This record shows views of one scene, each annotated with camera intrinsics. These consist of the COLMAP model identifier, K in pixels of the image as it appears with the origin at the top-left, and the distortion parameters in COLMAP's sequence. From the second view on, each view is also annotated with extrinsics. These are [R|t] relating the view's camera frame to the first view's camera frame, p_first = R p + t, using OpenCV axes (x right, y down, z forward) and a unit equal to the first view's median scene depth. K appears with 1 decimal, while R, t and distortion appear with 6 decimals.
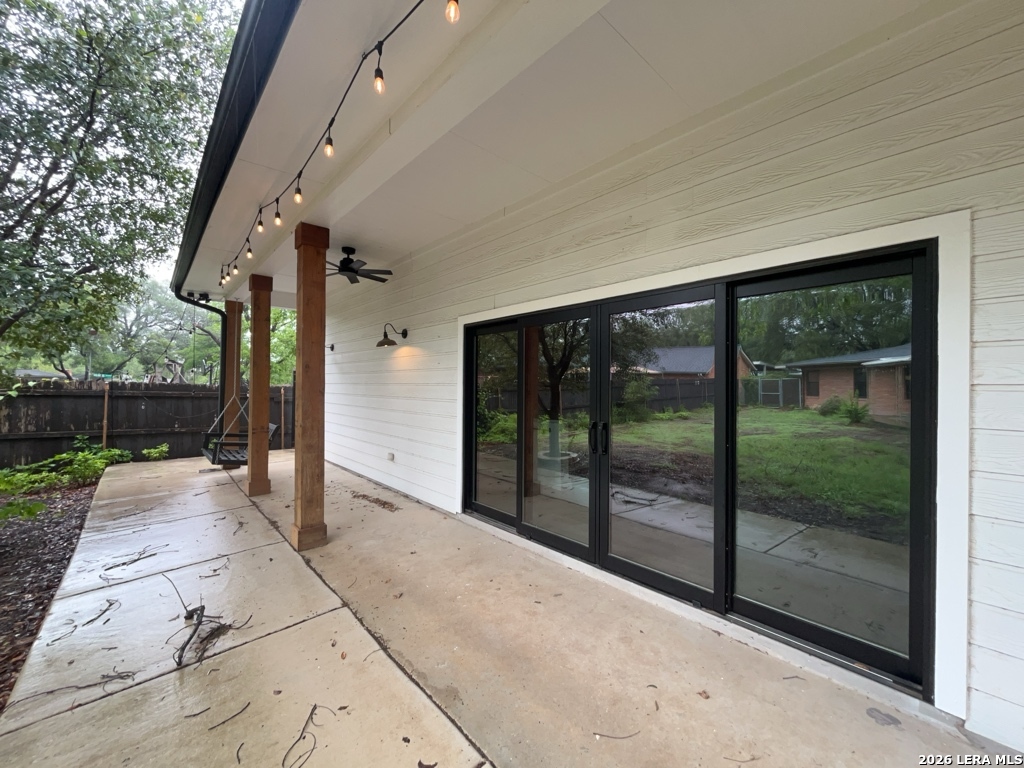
lens RADIAL K [[413.6, 0, 514.5], [0, 413.6, 383.6], [0, 0, 1]] dist [0.000144, 0.000097]
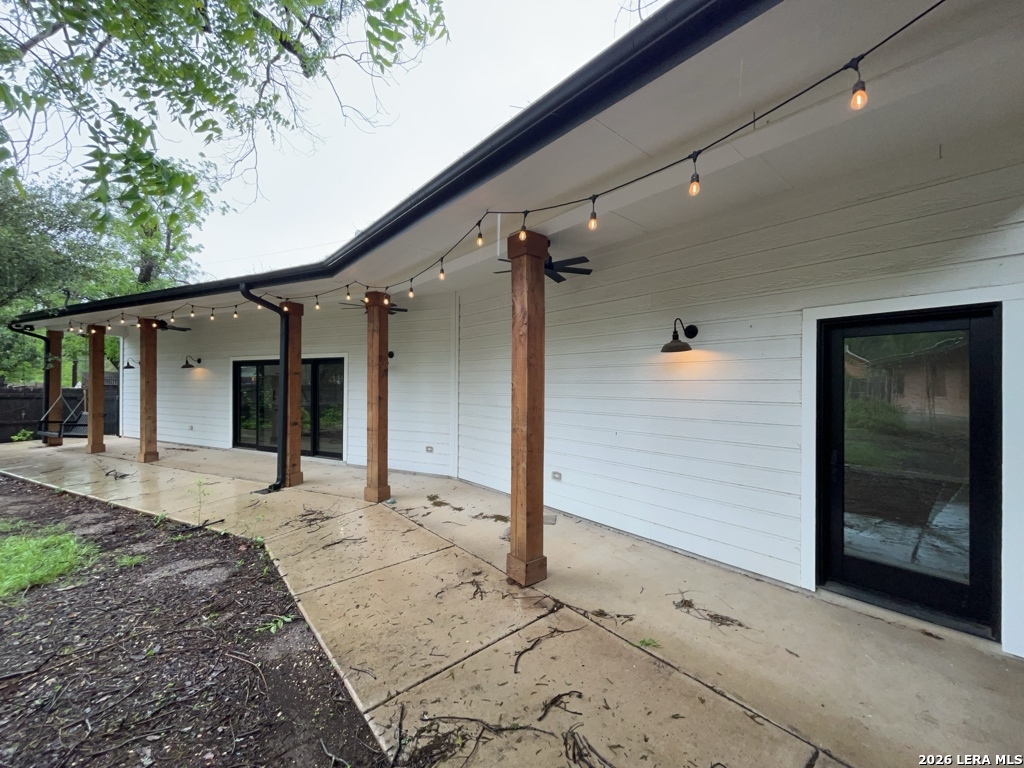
lens RADIAL K [[413.6, 0, 514.5], [0, 413.6, 383.6], [0, 0, 1]] dist [0.000144, 0.000097]
pose [[0.919752, -0.000961, 0.392499, 0.323035], [-0.001559, 0.999980, 0.006101, -0.034585], [-0.392497, -0.006223, 0.919732, -1.331305]]
